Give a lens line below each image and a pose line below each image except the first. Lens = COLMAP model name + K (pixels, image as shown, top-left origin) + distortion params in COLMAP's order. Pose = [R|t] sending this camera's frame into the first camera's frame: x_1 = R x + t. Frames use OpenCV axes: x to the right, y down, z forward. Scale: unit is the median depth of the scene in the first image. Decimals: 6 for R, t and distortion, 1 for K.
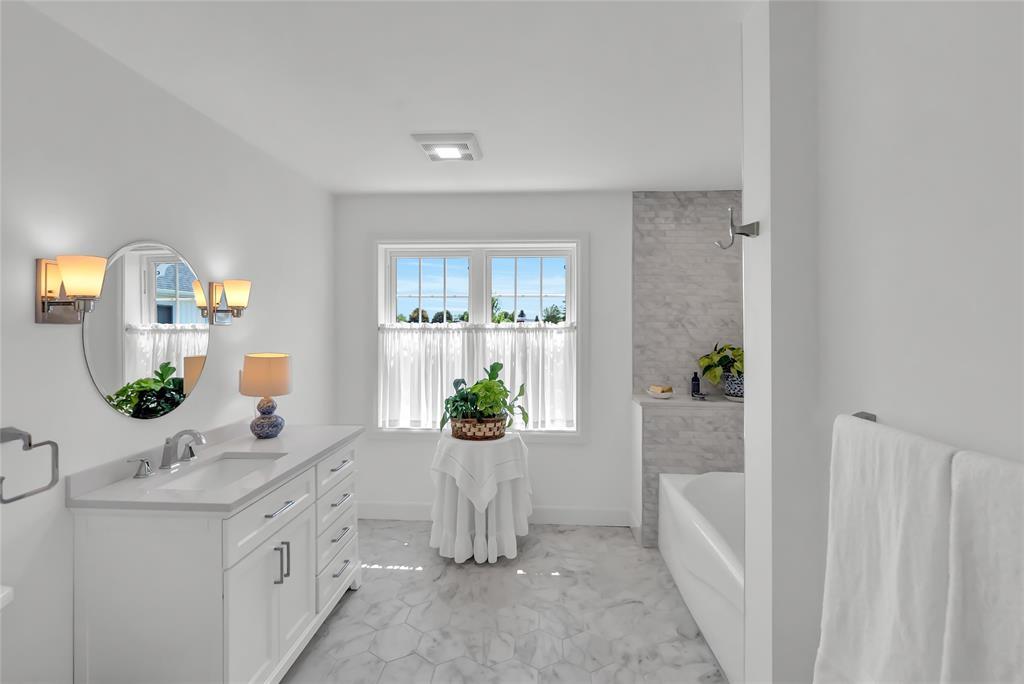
lens RADIAL K [[438.4, 0, 512.9], [0, 438.4, 324.6], [0, 0, 1]] dist [-0.000780, -0.000183]
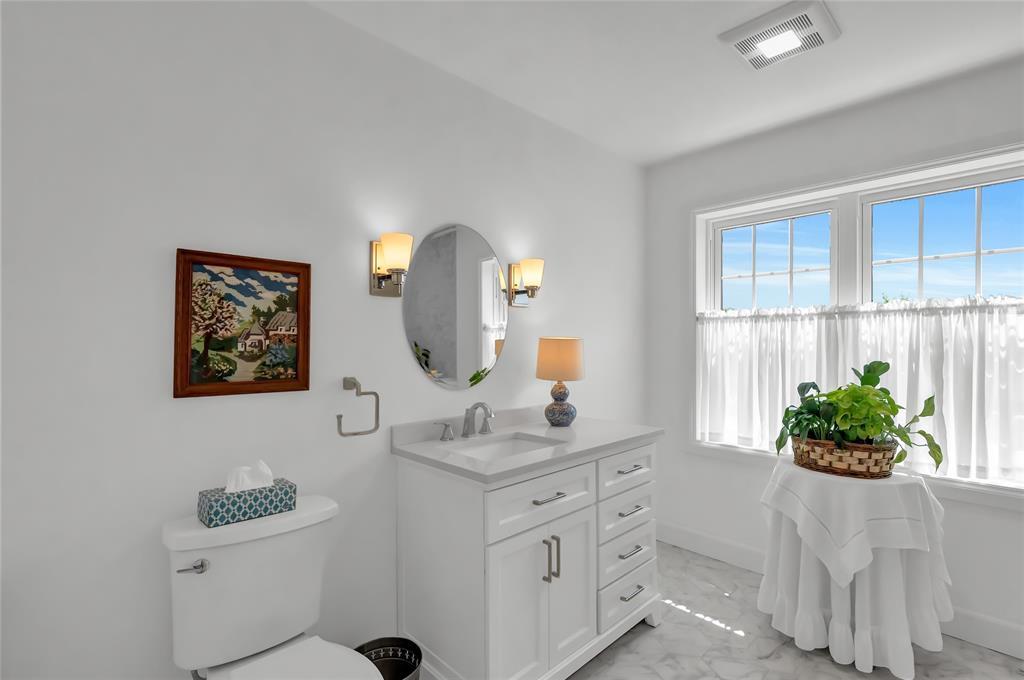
lens RADIAL K [[472.6, 0, 511.4], [0, 472.6, 343.5], [0, 0, 1]] dist [-0.000121, 0.000120]
pose [[0.738917, -0.000767, -0.673797, 0.037641], [0.003099, 0.999993, 0.002260, 0.065861], [0.673790, -0.003758, 0.738913, 0.152811]]
